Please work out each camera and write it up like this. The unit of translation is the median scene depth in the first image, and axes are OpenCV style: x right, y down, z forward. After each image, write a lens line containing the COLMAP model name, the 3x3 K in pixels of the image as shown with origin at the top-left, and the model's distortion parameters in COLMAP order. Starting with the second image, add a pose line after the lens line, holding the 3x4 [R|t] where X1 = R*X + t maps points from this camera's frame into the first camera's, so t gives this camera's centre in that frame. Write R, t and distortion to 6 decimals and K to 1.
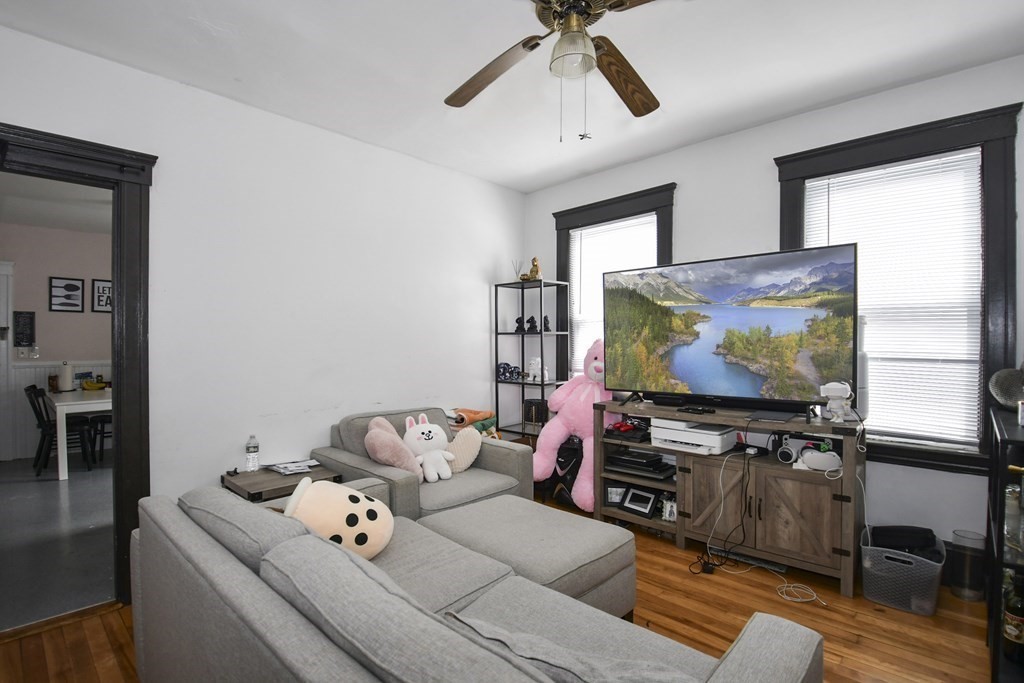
lens RADIAL K [[484.3, 0, 507.0], [0, 484.3, 344.5], [0, 0, 1]] dist [0.000673, -0.000354]
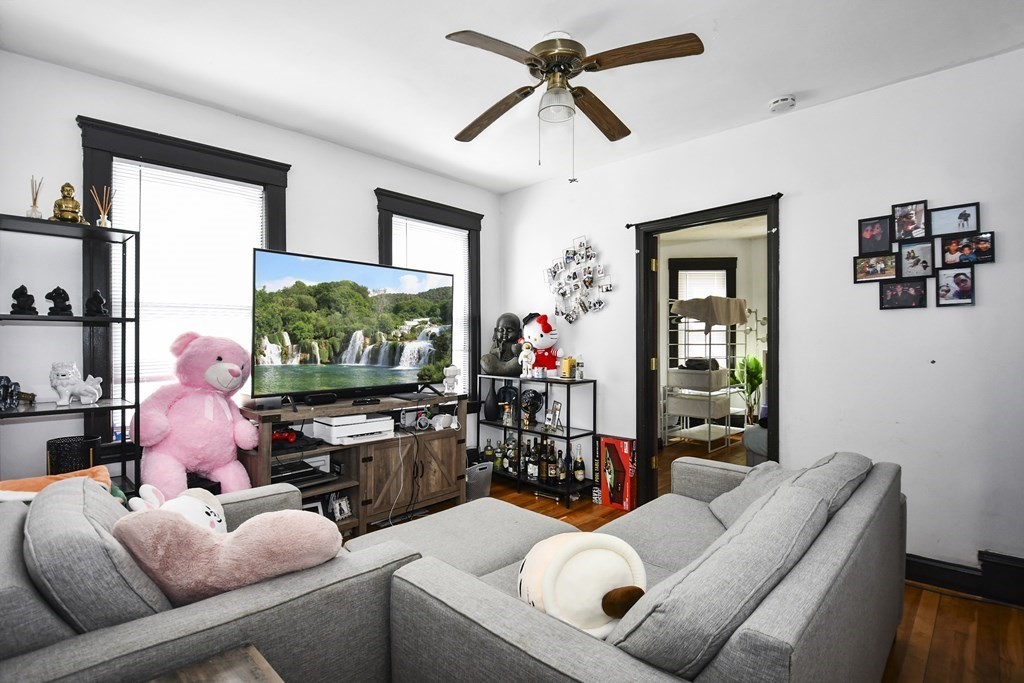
lens RADIAL K [[484.3, 0, 507.0], [0, 484.3, 344.5], [0, 0, 1]] dist [0.000673, -0.000354]
pose [[0.017499, -0.005113, 0.999834, -0.679441], [0.002527, 0.999984, 0.005070, 0.004935], [-0.999844, 0.002438, 0.017512, 0.682201]]
